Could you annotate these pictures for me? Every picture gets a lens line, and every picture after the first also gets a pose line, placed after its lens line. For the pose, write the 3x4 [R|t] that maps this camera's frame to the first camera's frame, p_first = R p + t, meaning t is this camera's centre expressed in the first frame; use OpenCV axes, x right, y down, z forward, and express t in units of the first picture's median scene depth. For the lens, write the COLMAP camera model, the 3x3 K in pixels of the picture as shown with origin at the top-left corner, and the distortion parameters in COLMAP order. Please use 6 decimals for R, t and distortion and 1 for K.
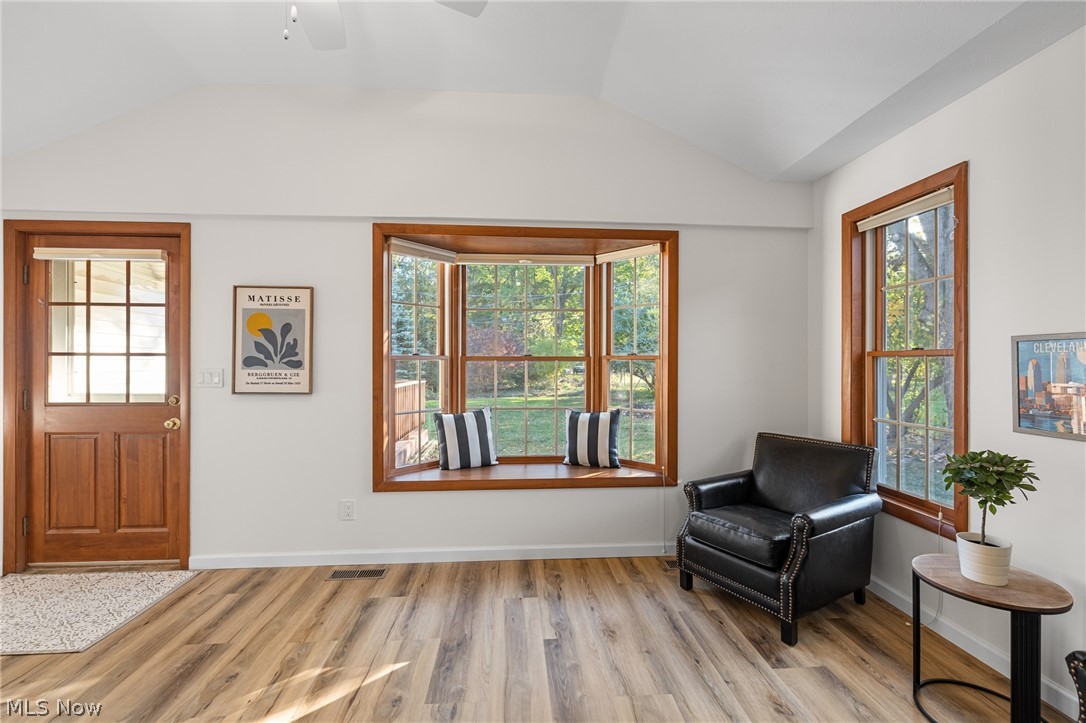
lens RADIAL K [[460.8, 0, 543.0], [0, 460.8, 361.5], [0, 0, 1]] dist [0.000287, -0.000261]
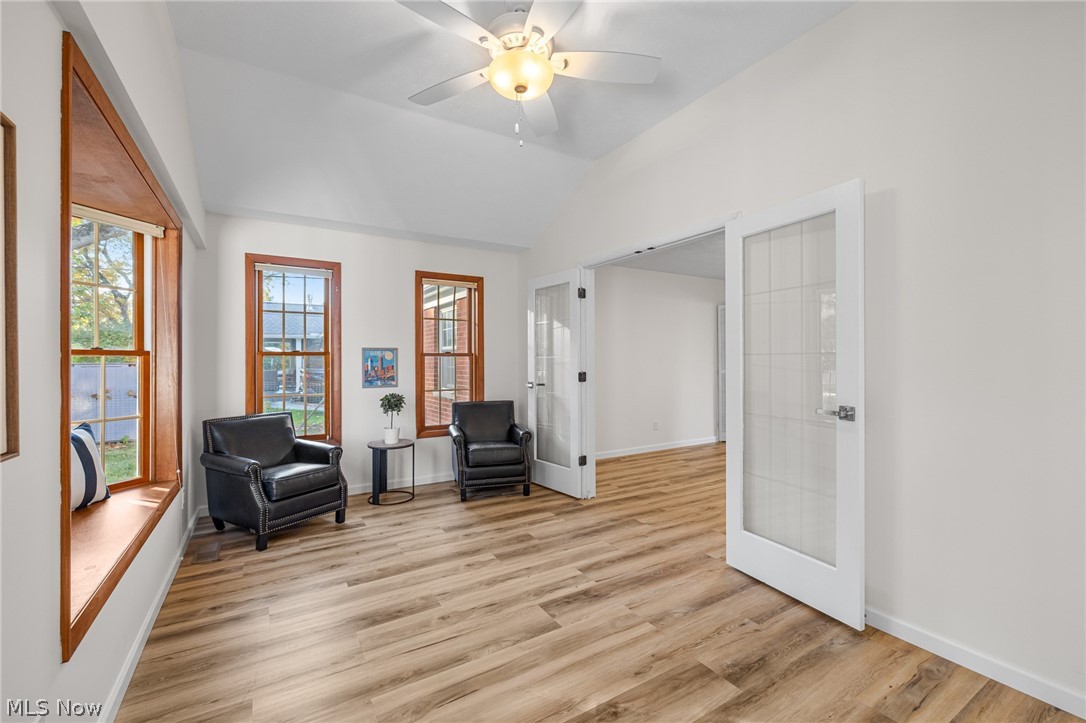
lens RADIAL K [[460.8, 0, 543.0], [0, 460.8, 361.5], [0, 0, 1]] dist [0.000287, -0.000261]
pose [[-0.463214, -0.004227, 0.886236, -1.317892], [0.000917, 0.999986, 0.005249, 0.003763], [-0.886246, 0.003244, -0.463203, 1.113311]]
